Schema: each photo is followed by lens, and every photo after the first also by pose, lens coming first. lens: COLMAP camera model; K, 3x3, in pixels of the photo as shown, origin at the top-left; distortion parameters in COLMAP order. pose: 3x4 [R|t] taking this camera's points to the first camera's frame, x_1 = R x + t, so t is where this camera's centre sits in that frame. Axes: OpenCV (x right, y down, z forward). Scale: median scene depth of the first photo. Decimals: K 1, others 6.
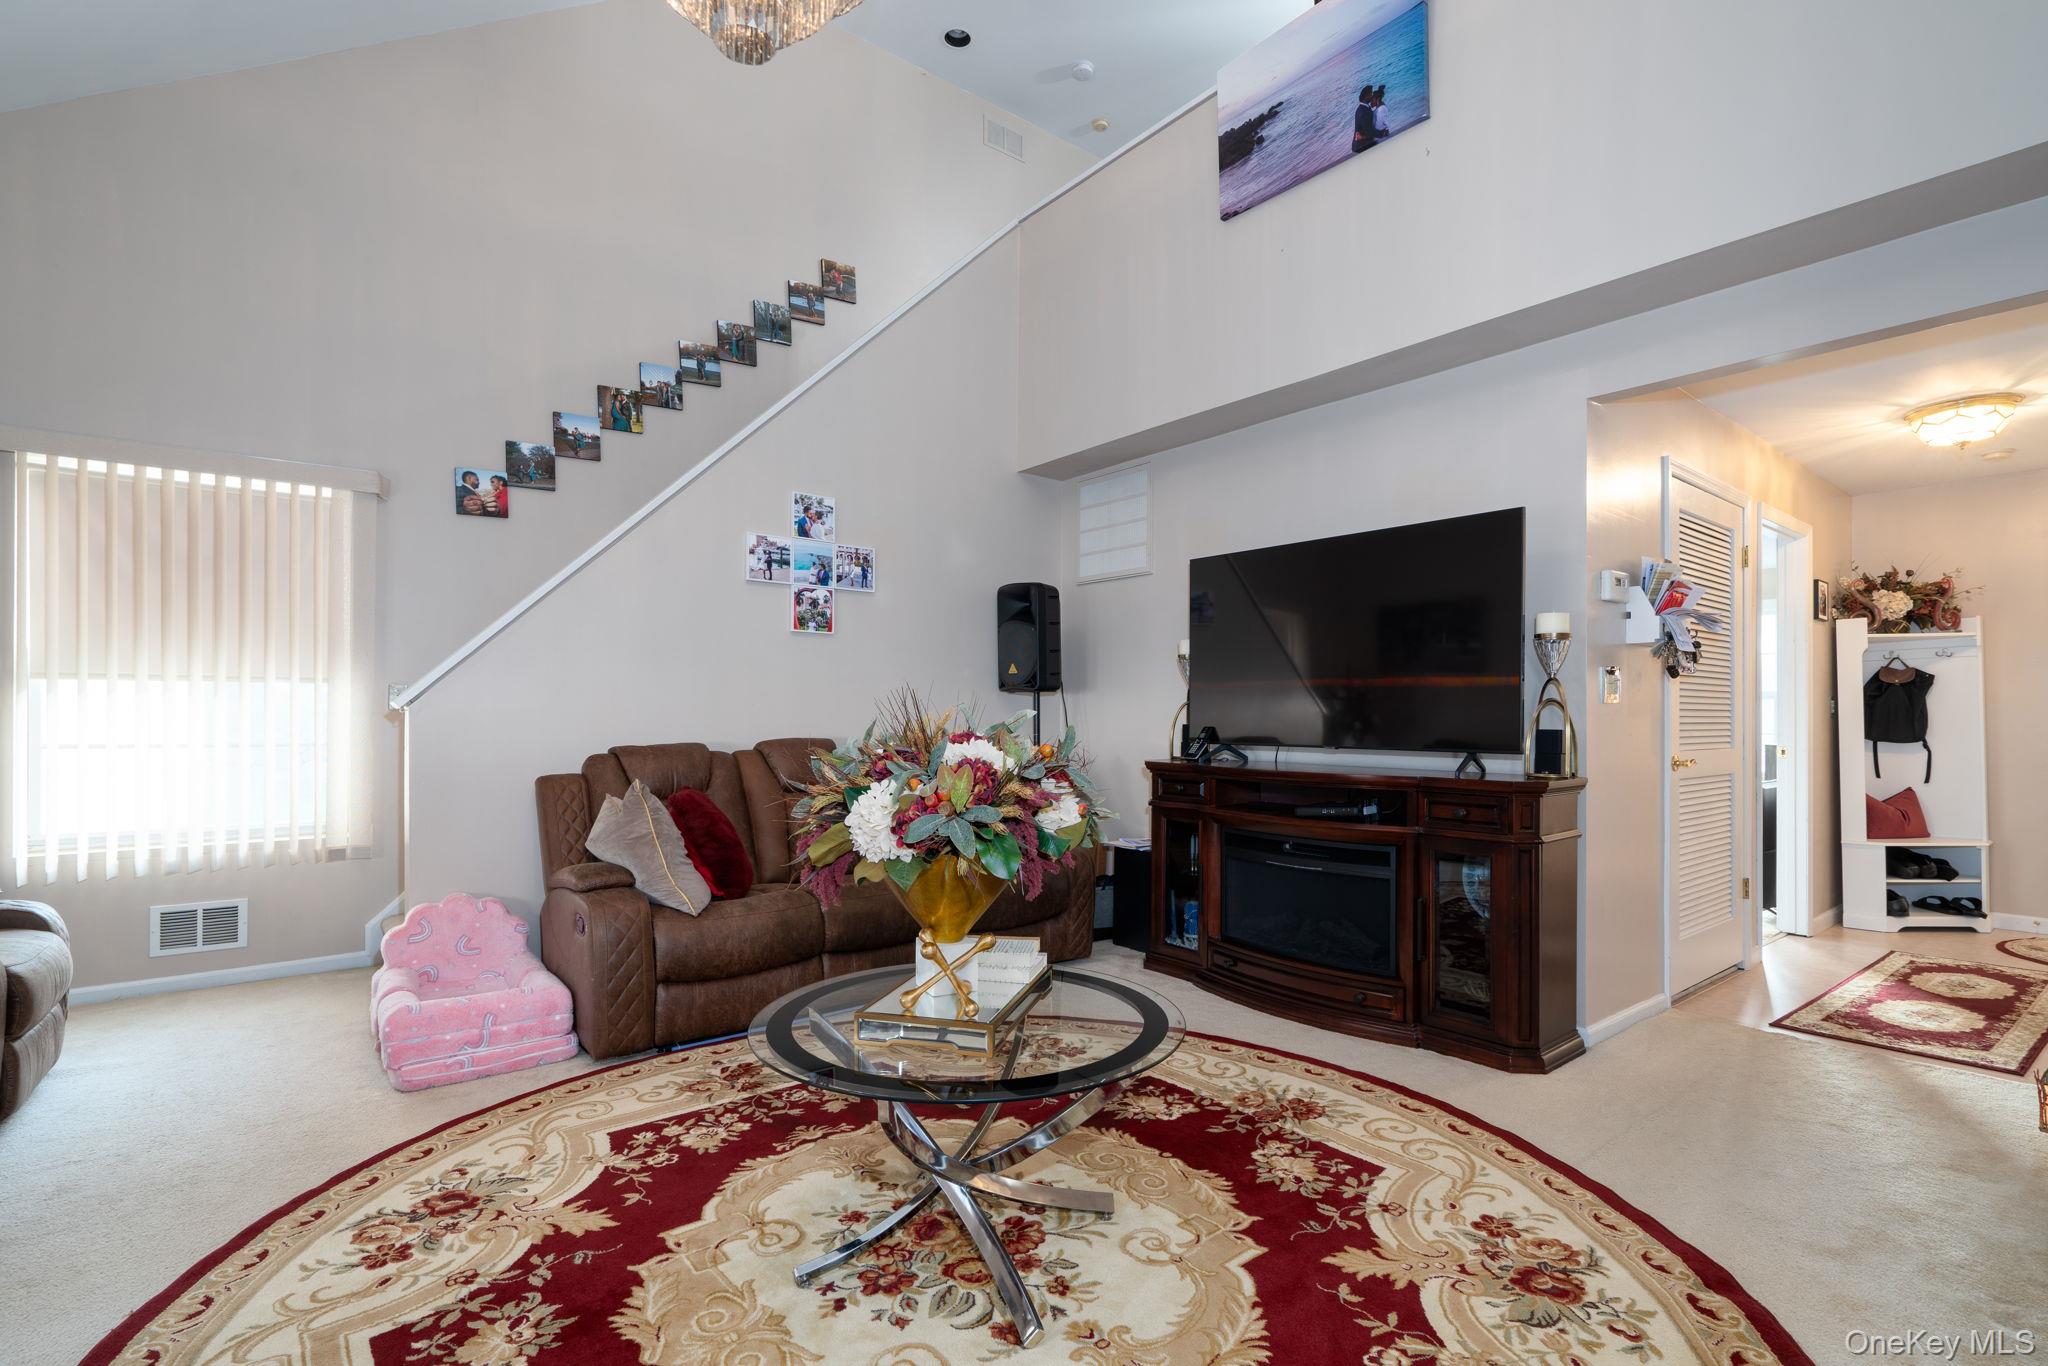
lens RADIAL K [[958.4, 0, 1018.1], [0, 958.4, 721.7], [0, 0, 1]] dist [-0.001589, 0.000109]
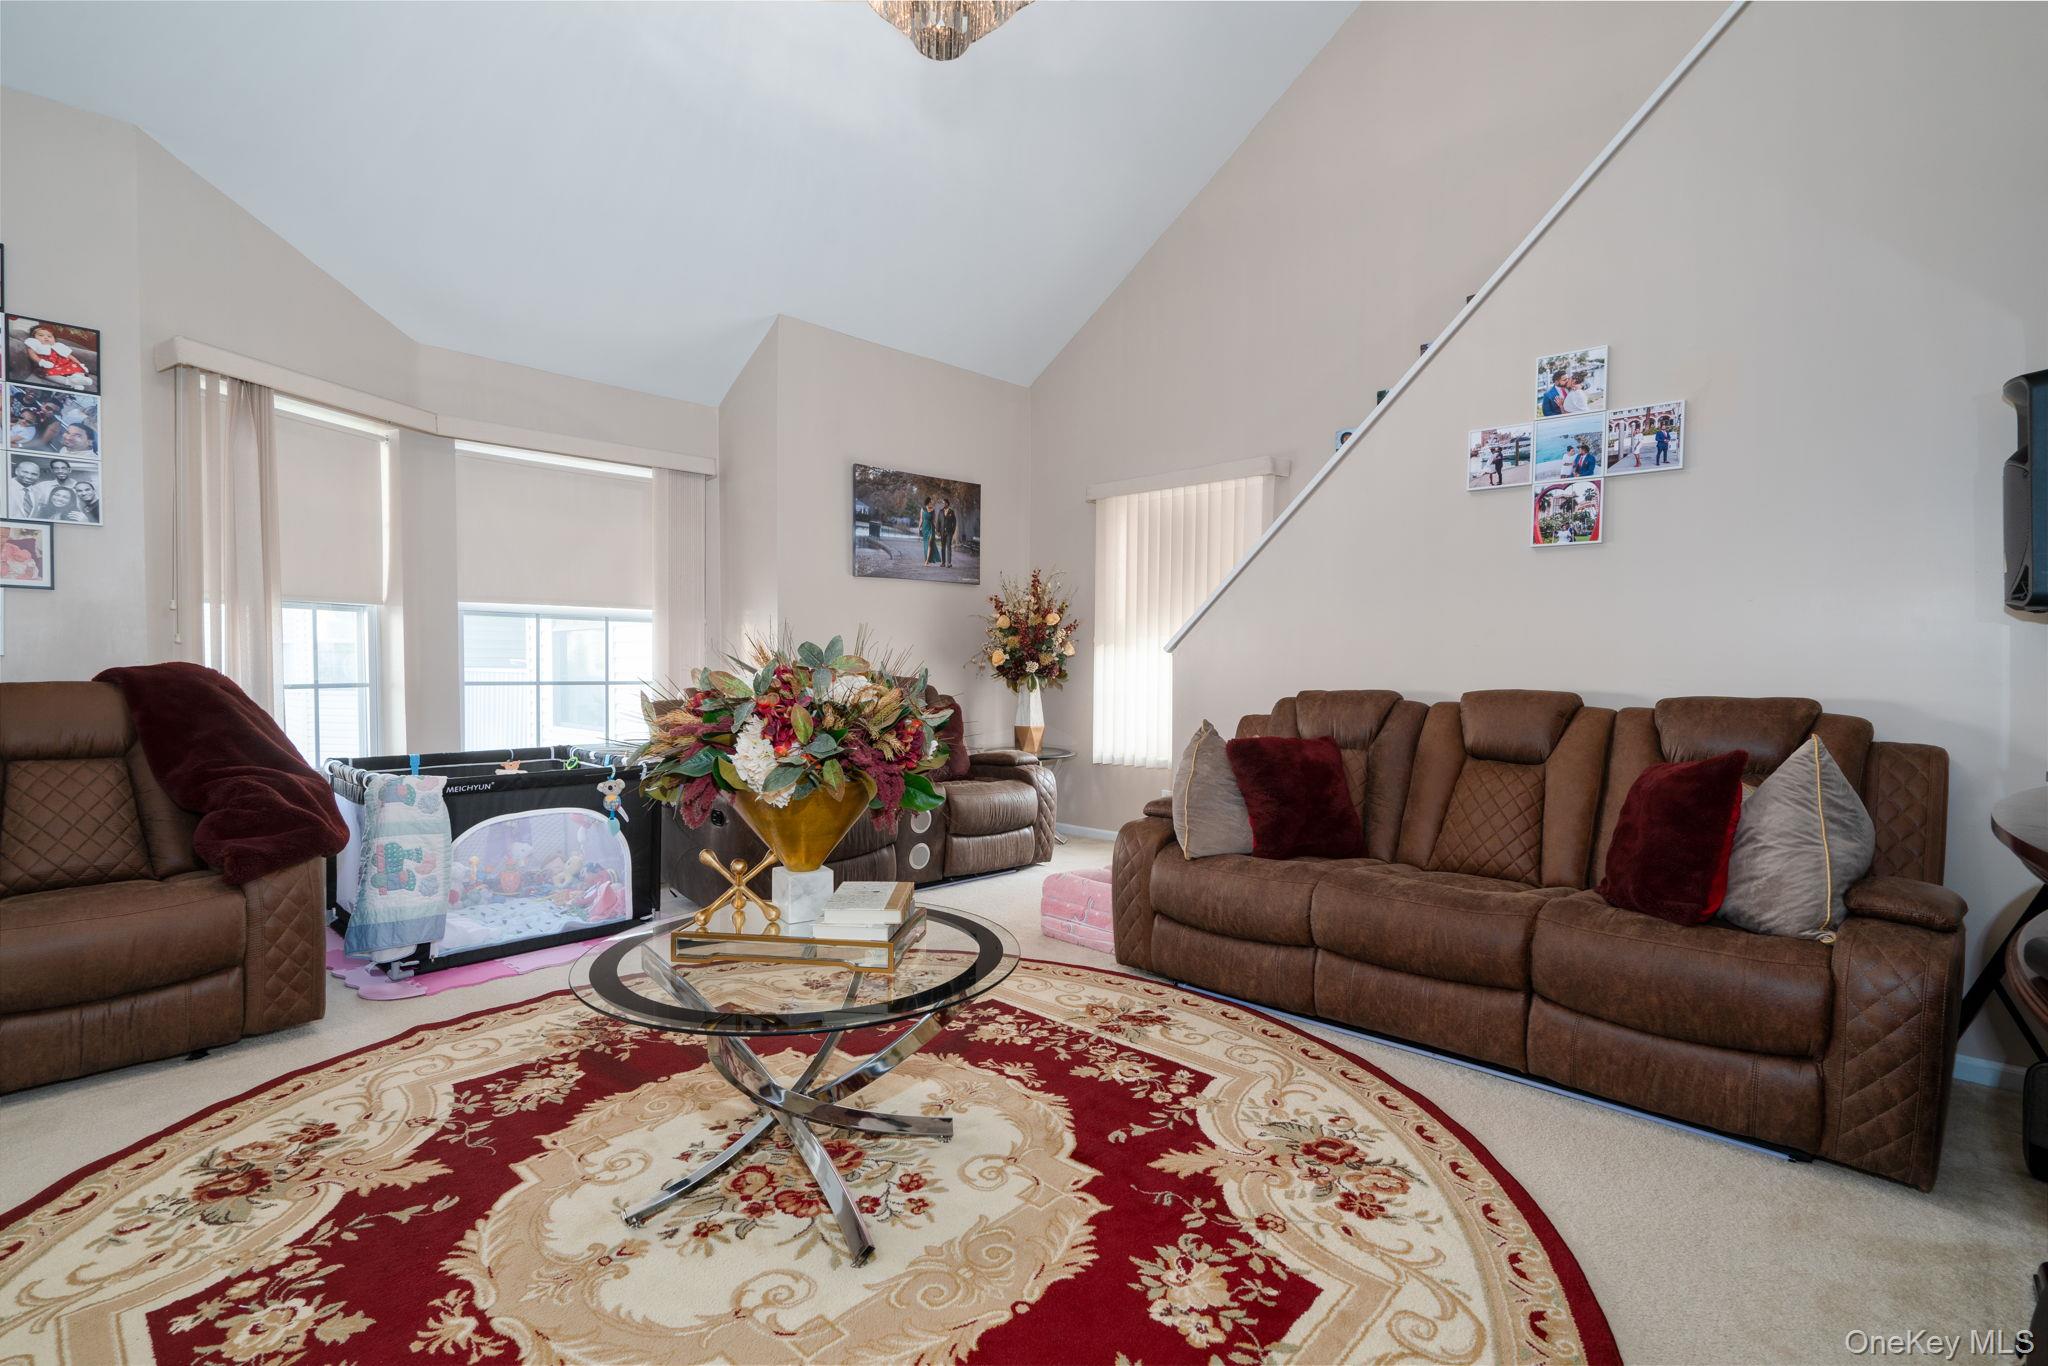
lens RADIAL K [[958.4, 0, 1035.8], [0, 958.4, 690.3], [0, 0, 1]] dist [-0.001589, 0.000109]
pose [[0.143647, 0.026238, -0.989281, 0.647826], [-0.017142, 0.999564, 0.024022, 0.008108], [0.989480, 0.013507, 0.144035, 0.738042]]
